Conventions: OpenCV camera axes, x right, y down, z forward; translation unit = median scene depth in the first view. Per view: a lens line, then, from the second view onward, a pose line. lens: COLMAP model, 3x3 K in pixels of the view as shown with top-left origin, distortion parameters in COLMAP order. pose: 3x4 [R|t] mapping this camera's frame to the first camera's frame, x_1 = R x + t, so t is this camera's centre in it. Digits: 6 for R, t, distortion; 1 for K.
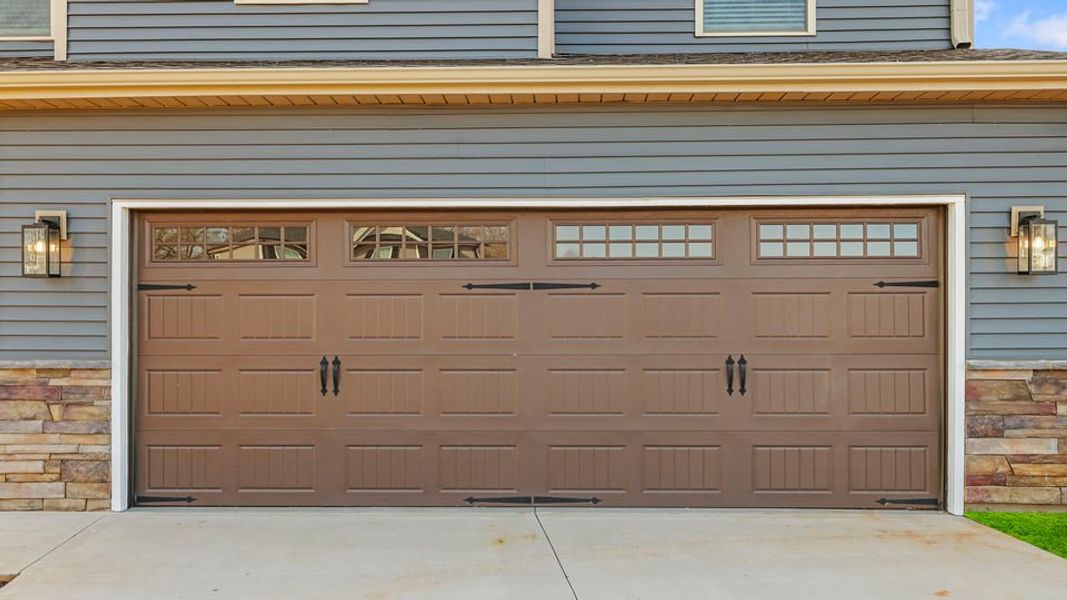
lens RADIAL K [[453.3, 0, 533.7], [0, 453.3, 295.3], [0, 0, 1]] dist [-0.002601, 0.000933]
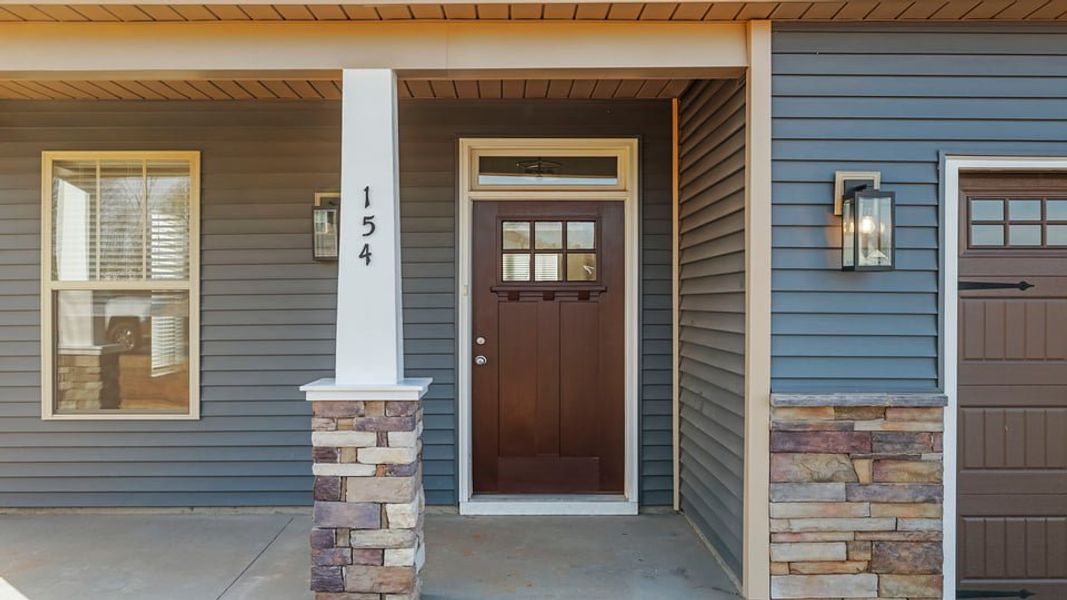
lens RADIAL K [[653.3, 0, 532.0], [0, 653.3, 302.8], [0, 0, 1]] dist [0.008662, -0.000526]
pose [[0.999585, 0.001205, 0.028787, -1.580462], [-0.001309, 0.999993, 0.003578, 0.004959], [-0.028782, -0.003614, 0.999579, 0.037016]]
